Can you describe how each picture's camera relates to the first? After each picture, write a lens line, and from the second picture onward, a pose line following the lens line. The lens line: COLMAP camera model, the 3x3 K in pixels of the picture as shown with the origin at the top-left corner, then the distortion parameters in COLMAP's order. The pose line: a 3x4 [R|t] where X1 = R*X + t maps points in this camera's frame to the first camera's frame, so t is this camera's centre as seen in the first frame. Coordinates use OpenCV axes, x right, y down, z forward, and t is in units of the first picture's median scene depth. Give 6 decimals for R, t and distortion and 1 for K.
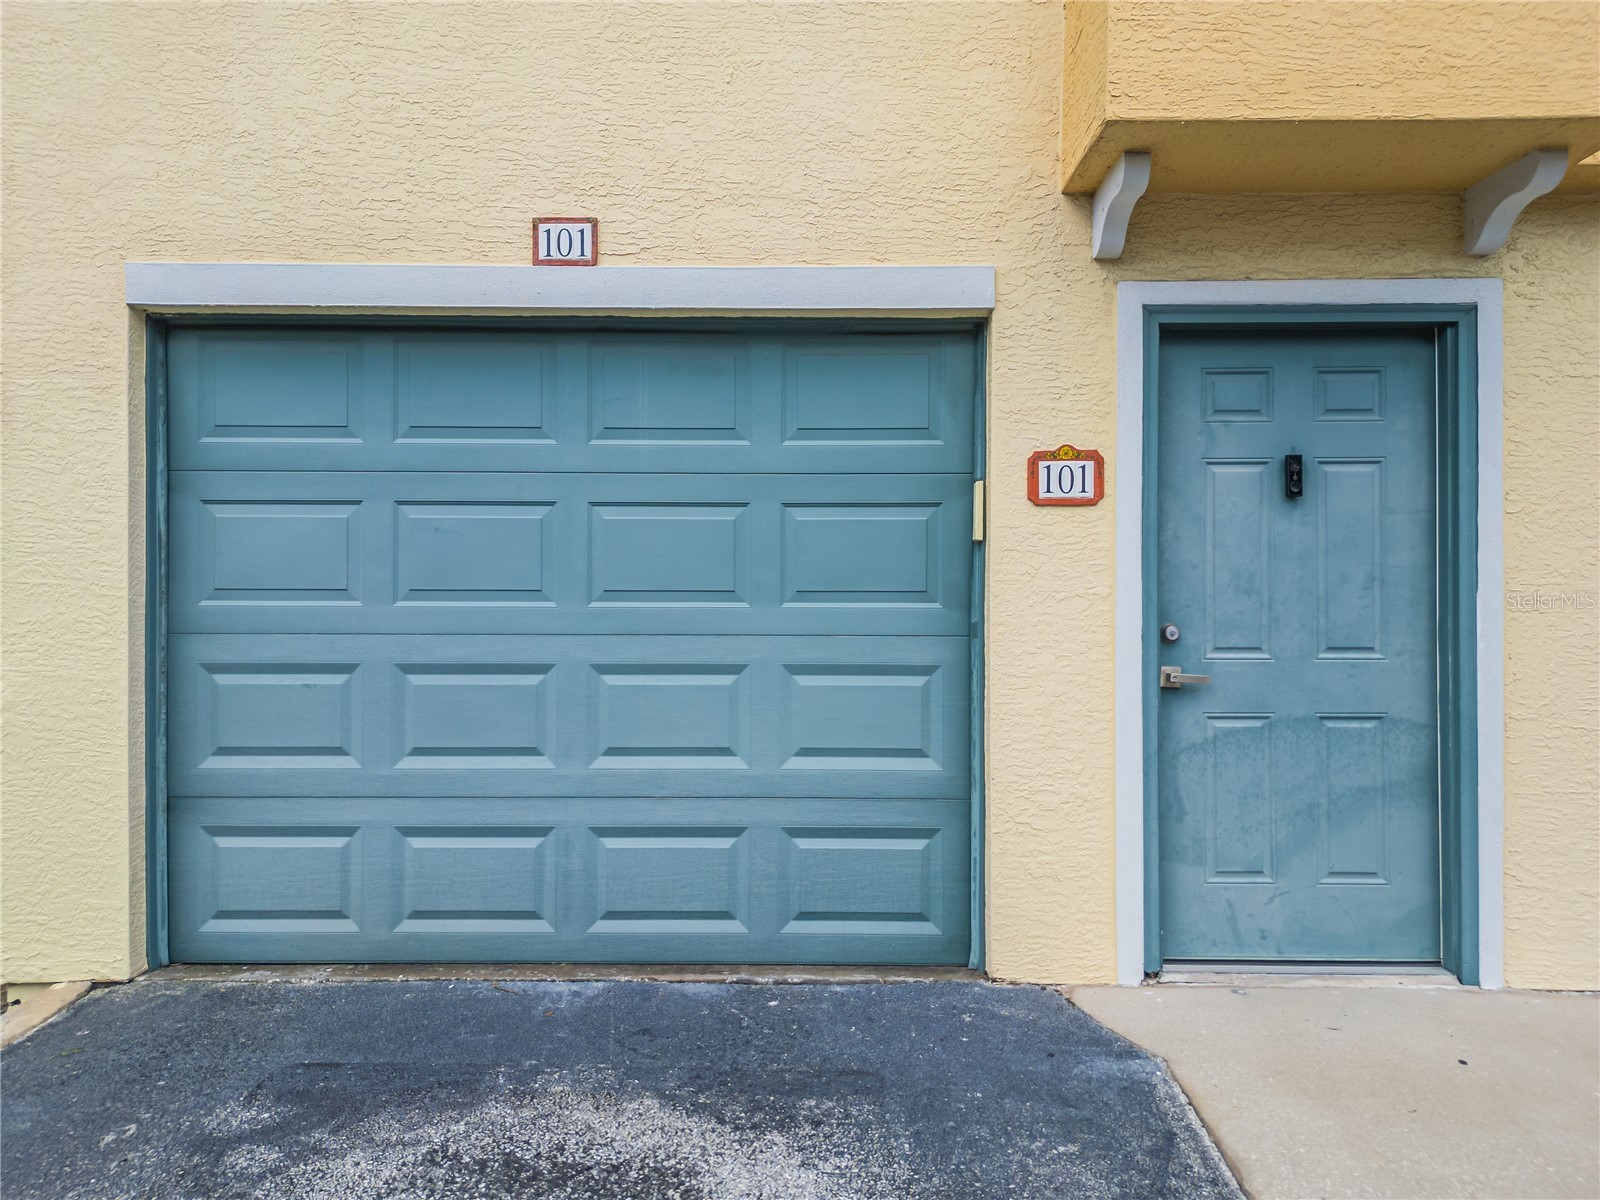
lens RADIAL K [[1125.3, 0, 806.2], [0, 1125.3, 600.5], [0, 0, 1]] dist [0.060501, -0.055453]
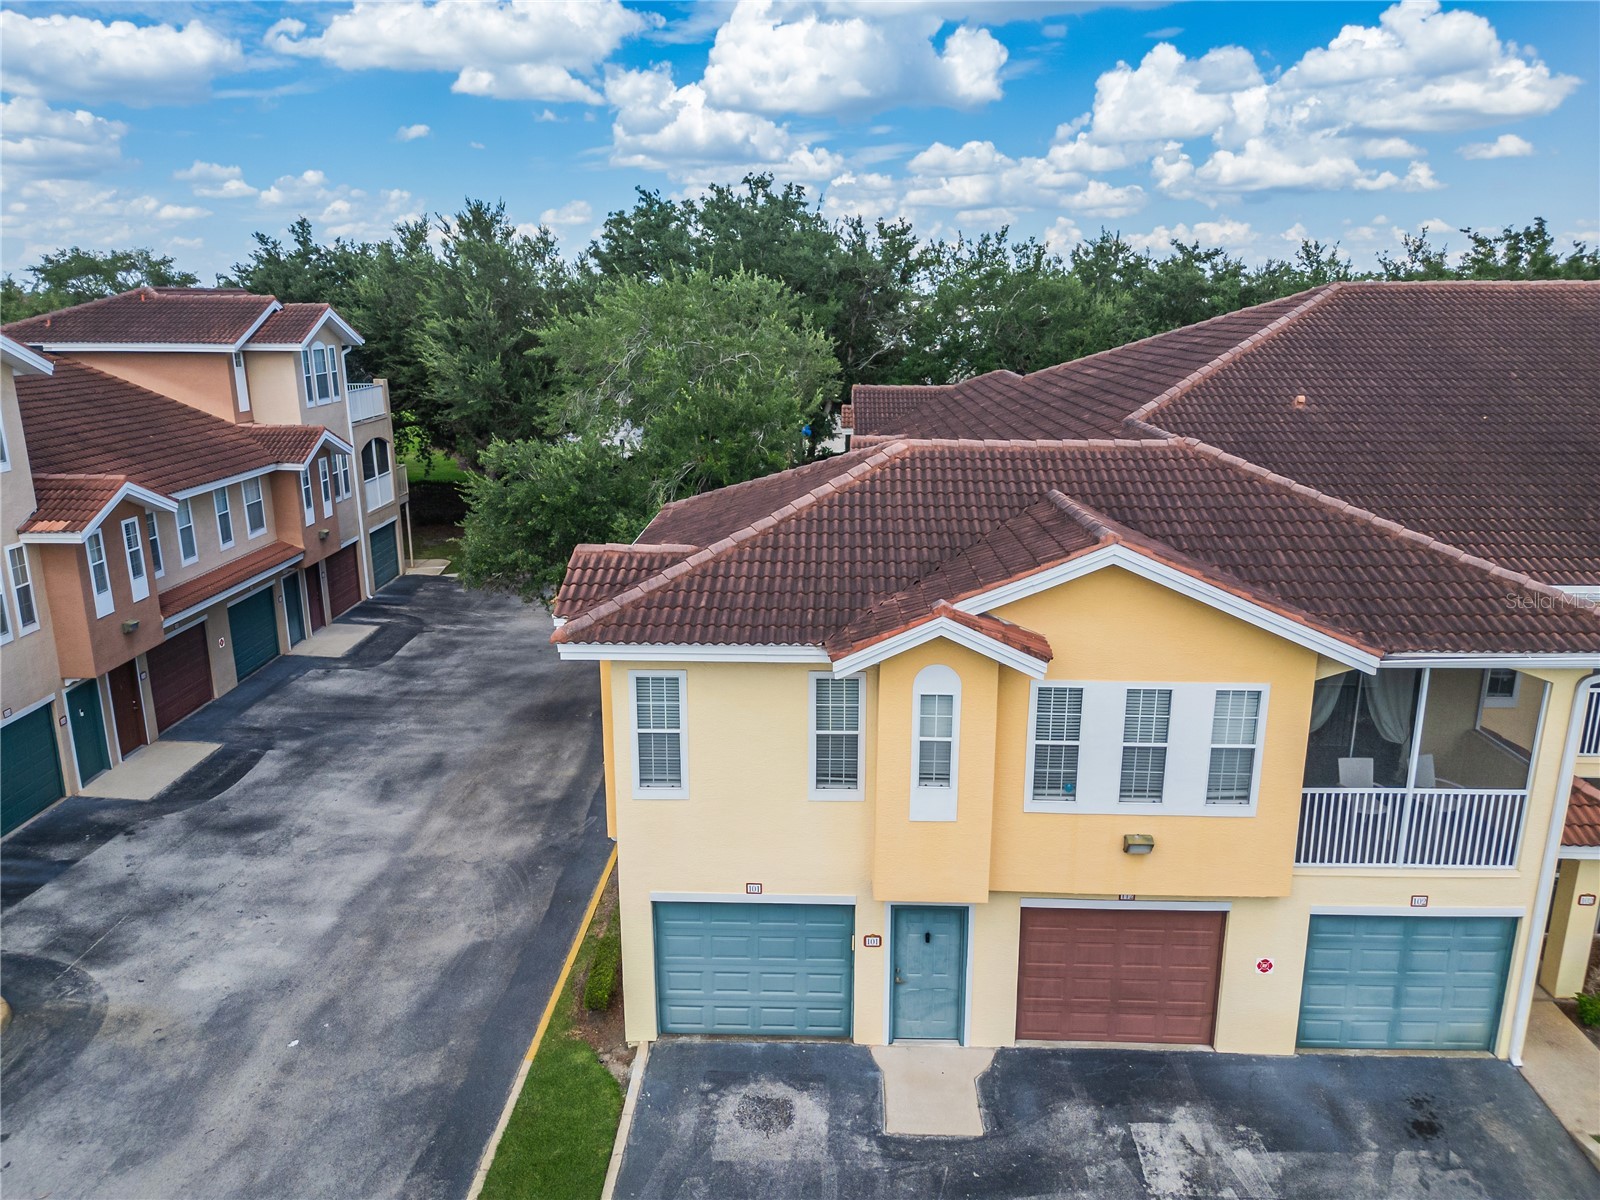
lens RADIAL K [[1114.9, 0, 807.4], [0, 1114.9, 596.4], [0, 0, 1]] dist [0.054490, -0.034280]
pose [[0.999884, 0.002258, -0.015089, 0.044439], [0.001704, 0.966258, 0.257570, -2.399740], [0.015161, -0.257566, 0.966142, -2.687857]]
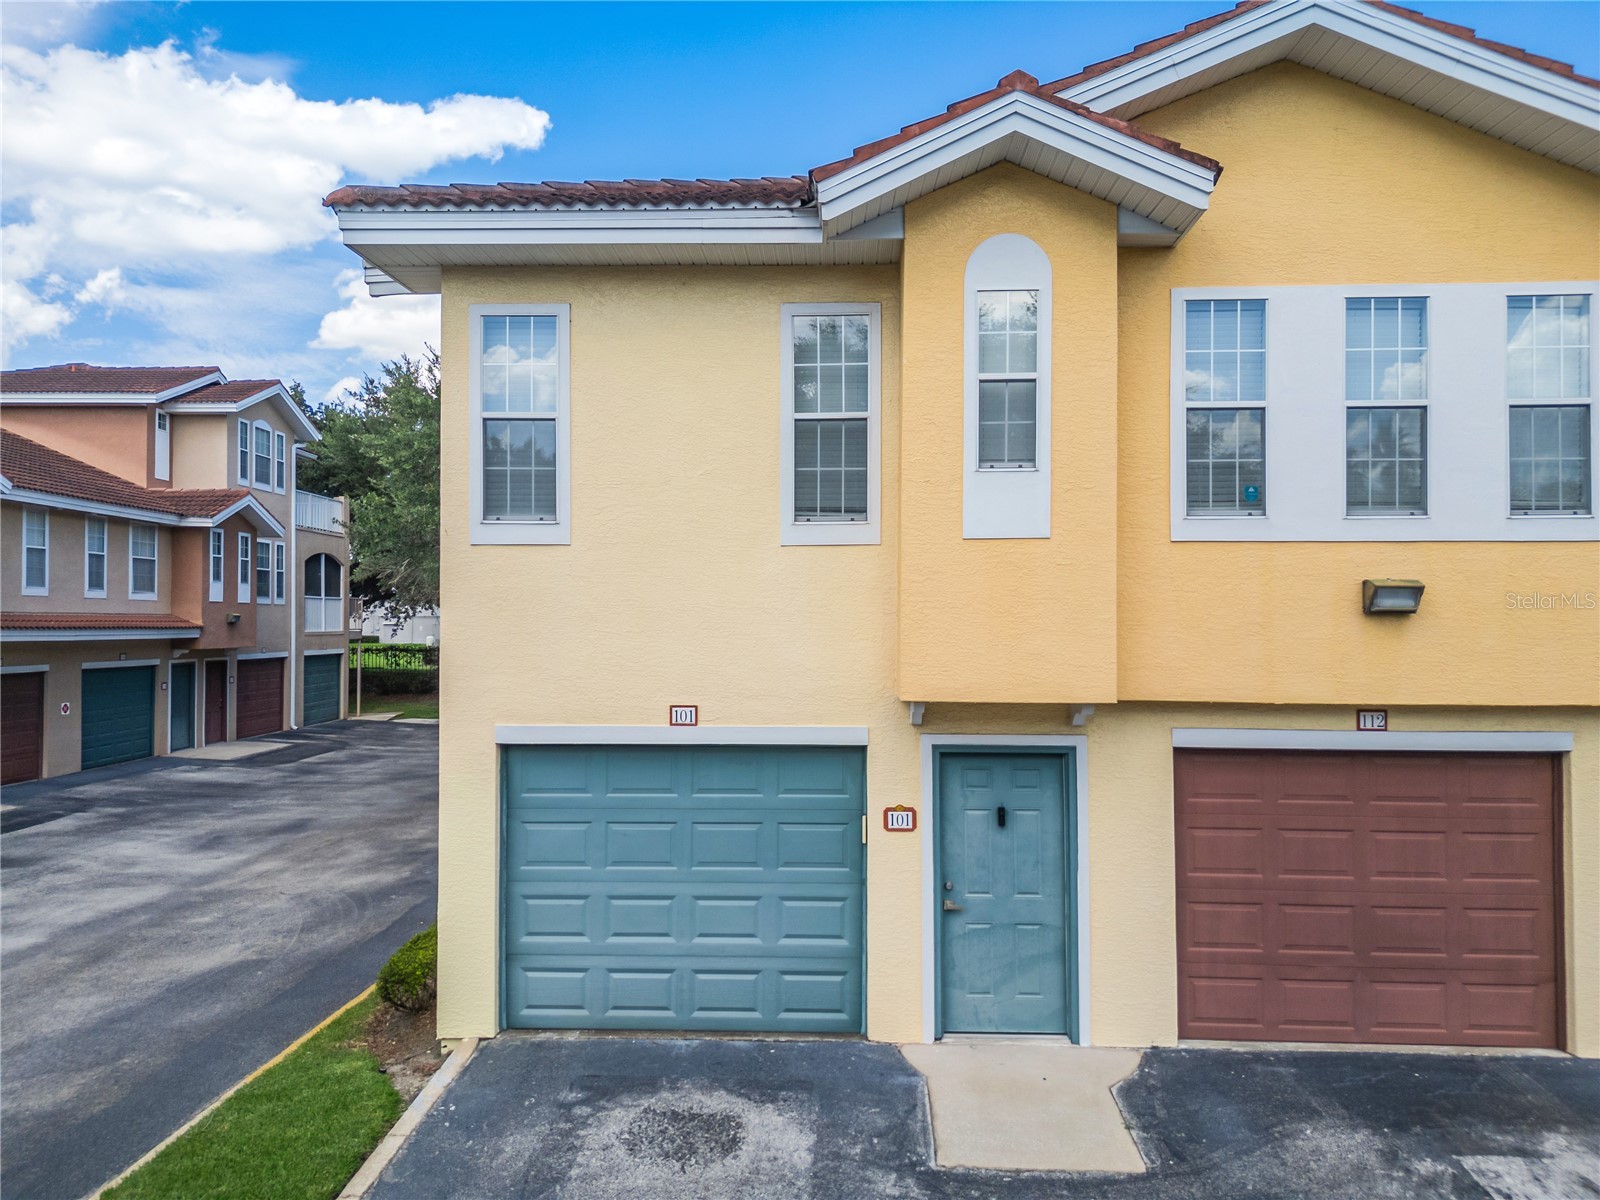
lens RADIAL K [[1114.9, 0, 807.4], [0, 1114.9, 596.4], [0, 0, 1]] dist [0.054490, -0.034280]
pose [[0.999491, -0.004084, -0.031630, 0.113653], [0.003801, 0.999952, -0.008983, -0.531829], [0.031665, 0.008859, 0.999459, -1.253973]]
